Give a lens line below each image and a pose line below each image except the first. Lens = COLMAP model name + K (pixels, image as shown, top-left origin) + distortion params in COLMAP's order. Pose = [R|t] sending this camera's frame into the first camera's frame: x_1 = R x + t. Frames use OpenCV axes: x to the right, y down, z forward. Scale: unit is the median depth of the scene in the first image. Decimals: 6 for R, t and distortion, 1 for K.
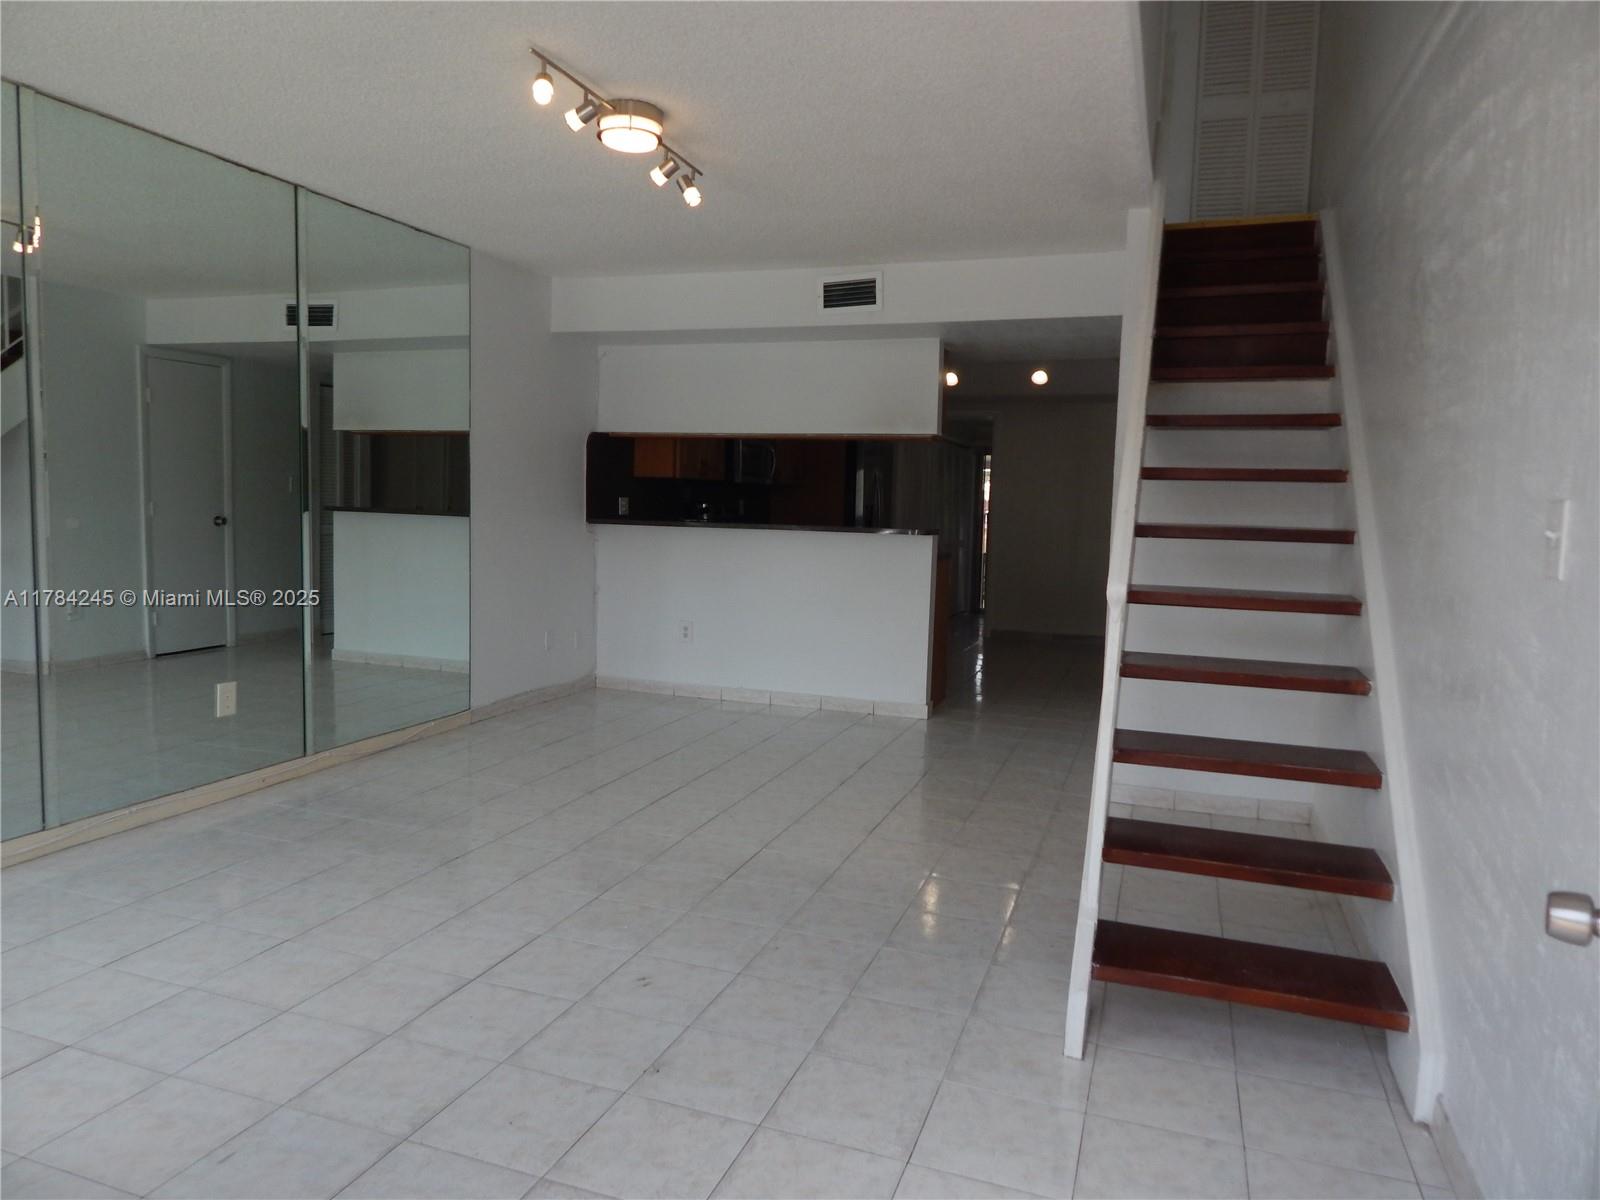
lens RADIAL K [[1049.3, 0, 803.2], [0, 1049.3, 587.2], [0, 0, 1]] dist [0.007750, -0.010339]
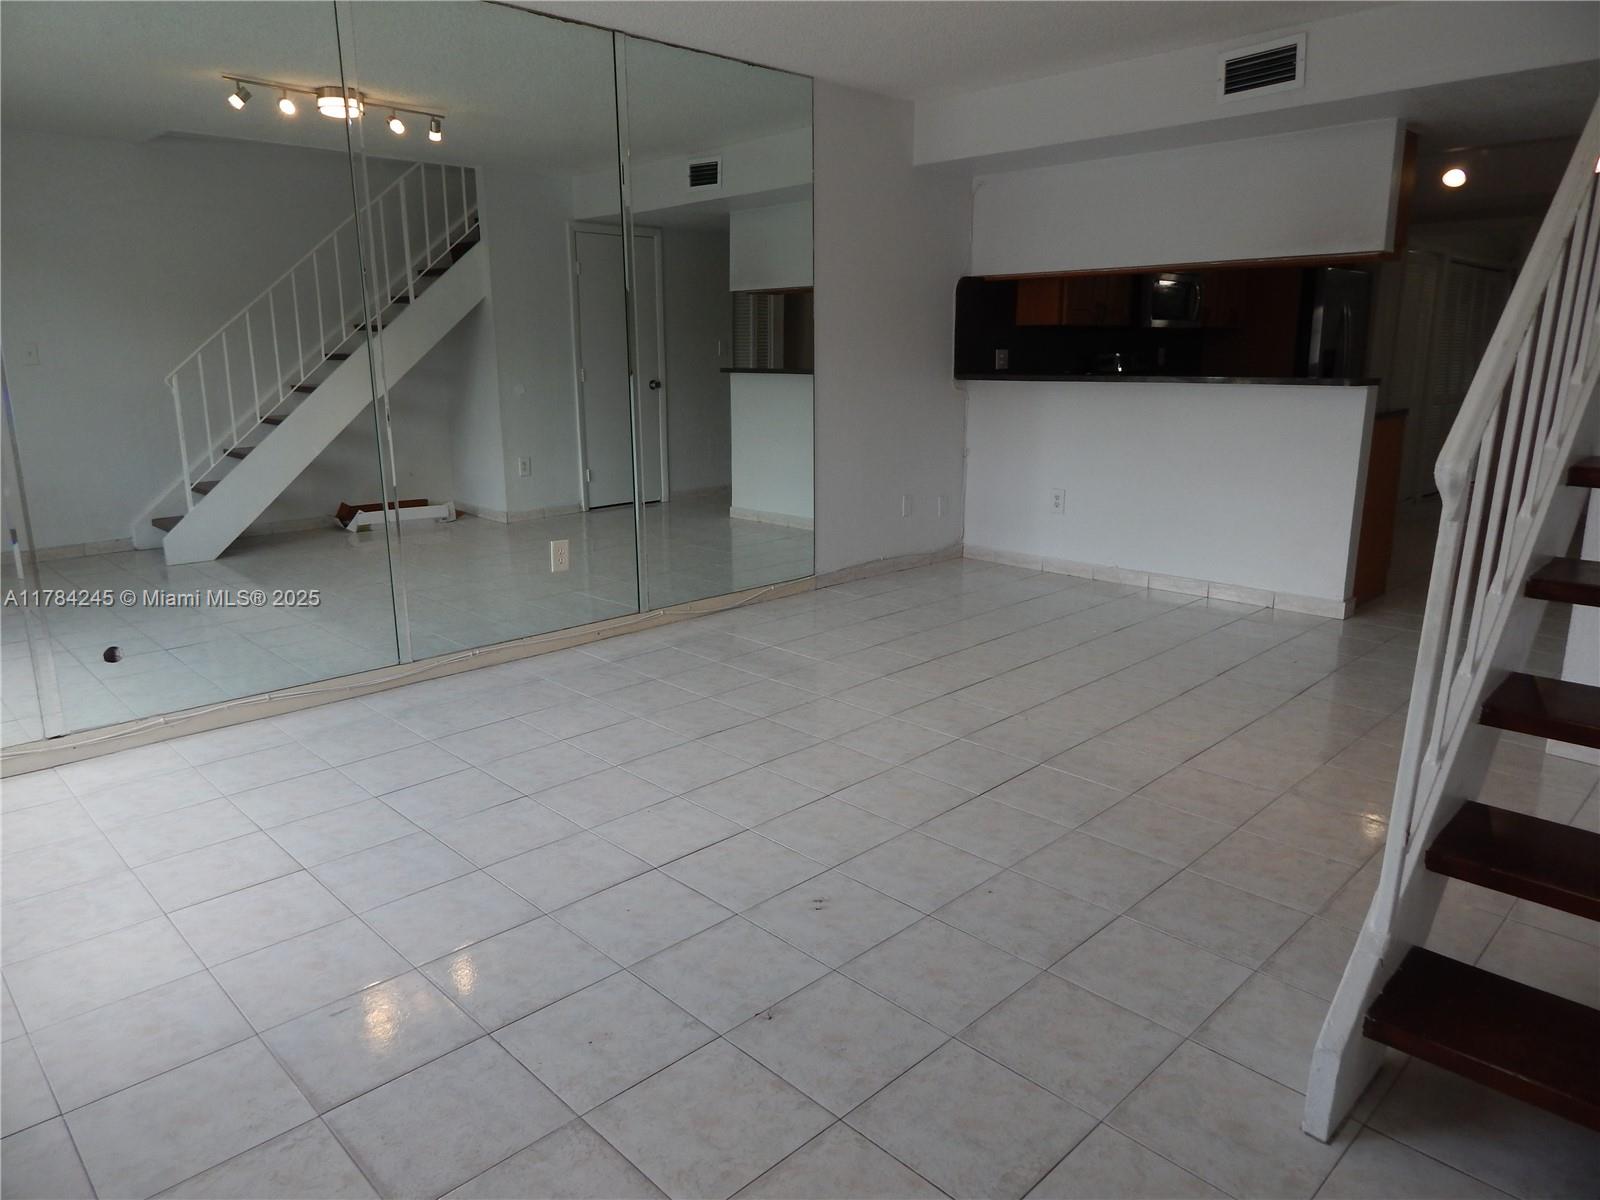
lens RADIAL K [[1049.3, 0, 806.5], [0, 1049.3, 592.1], [0, 0, 1]] dist [0.007750, -0.010339]
pose [[0.900540, 0.065456, -0.429817, 0.102076], [-0.005752, 0.990309, 0.138762, -0.004382], [0.434734, -0.122488, 0.892190, 0.118894]]
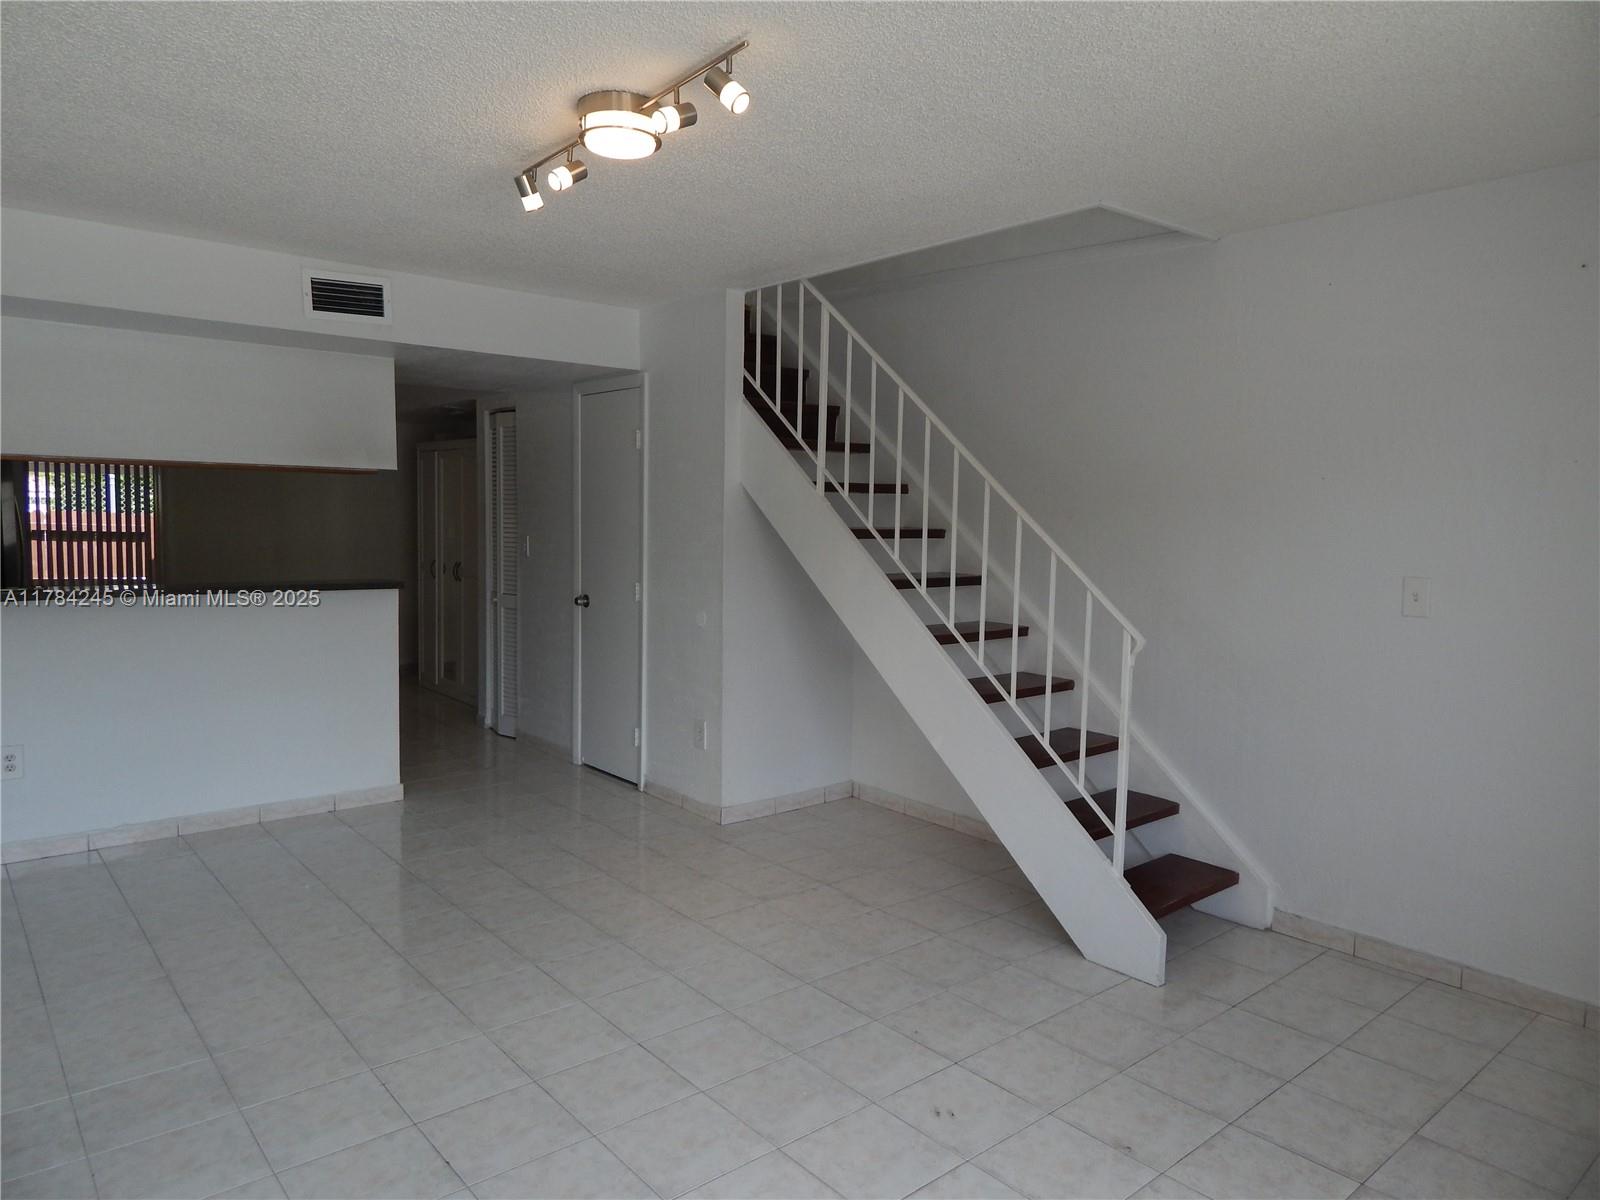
lens RADIAL K [[1049.3, 0, 785.8], [0, 1049.3, 589.9], [0, 0, 1]] dist [0.007750, -0.010339]
pose [[0.495777, -0.076293, 0.865092, -0.506944], [0.065341, 0.996587, 0.050444, -0.076587], [-0.865988, 0.031517, 0.499070, 0.320215]]
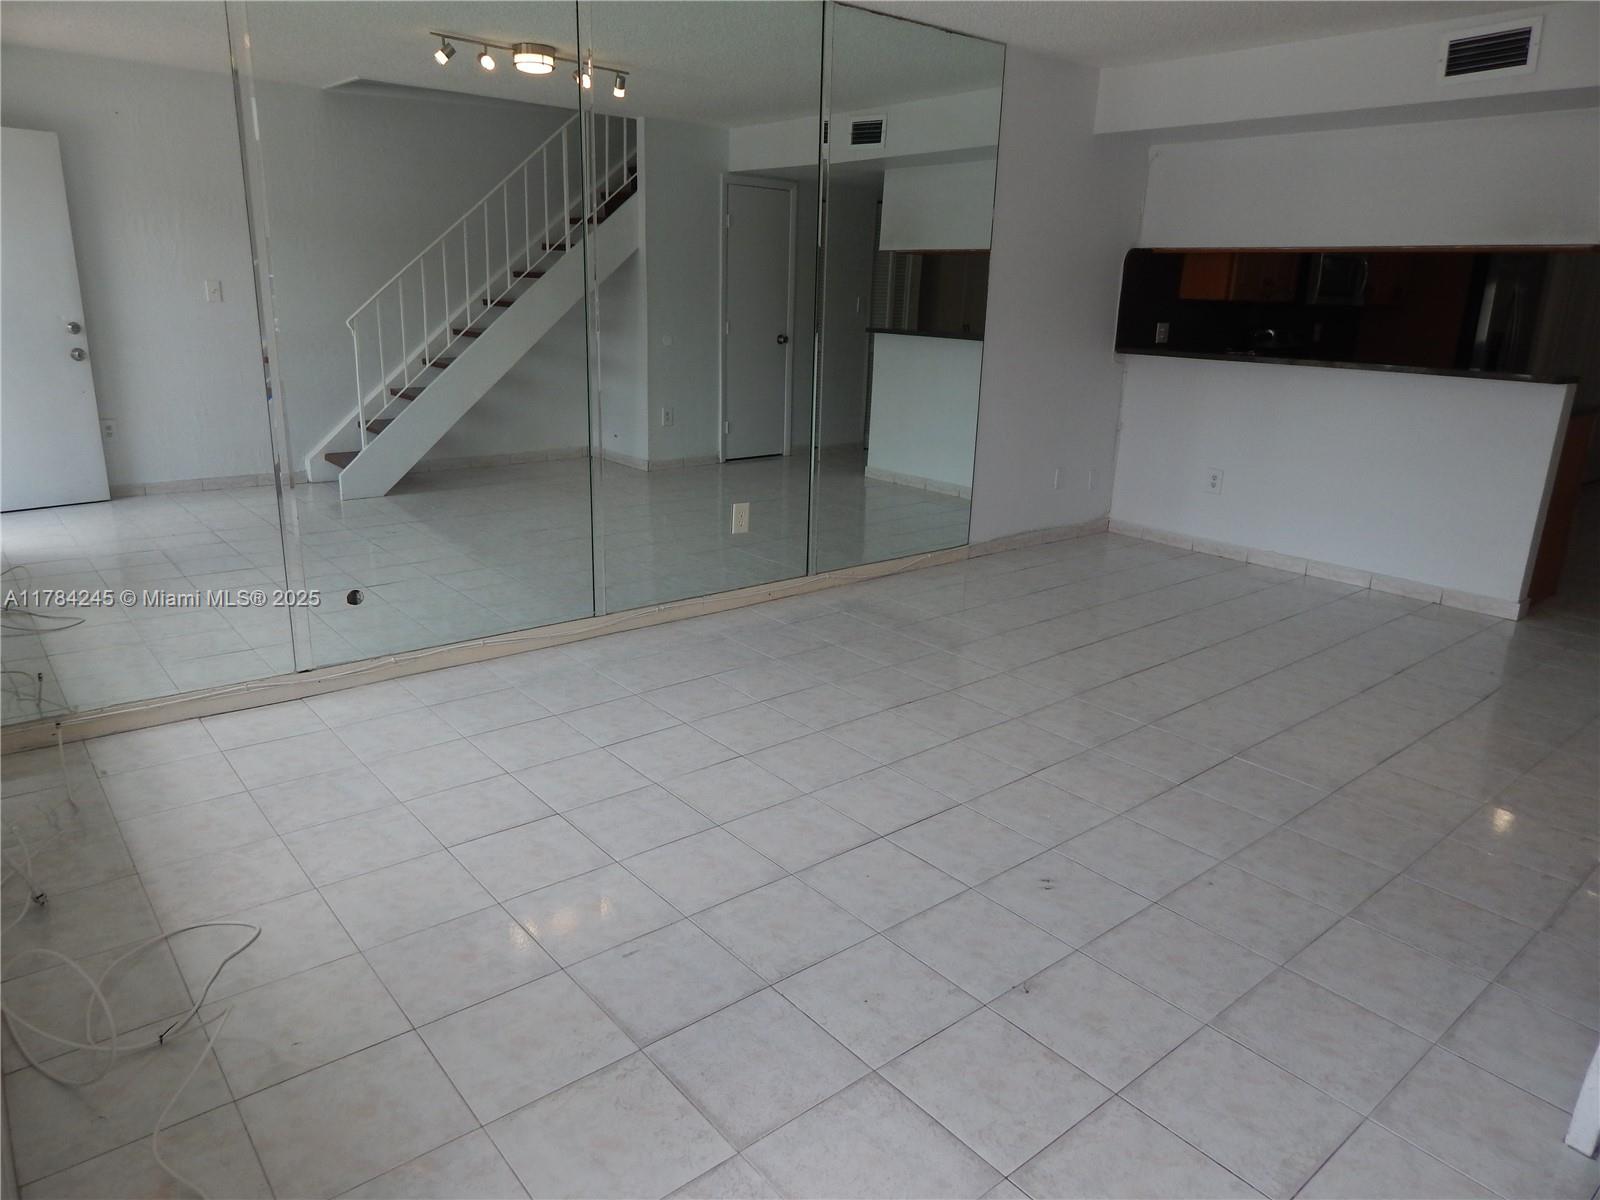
lens RADIAL K [[1049.3, 0, 806.9], [0, 1049.3, 591.1], [0, 0, 1]] dist [0.007750, -0.010339]
pose [[0.863761, 0.137339, -0.484824, 0.040787], [-0.047968, 0.980182, 0.192202, -0.024836], [0.501613, -0.142761, 0.853231, 0.066534]]
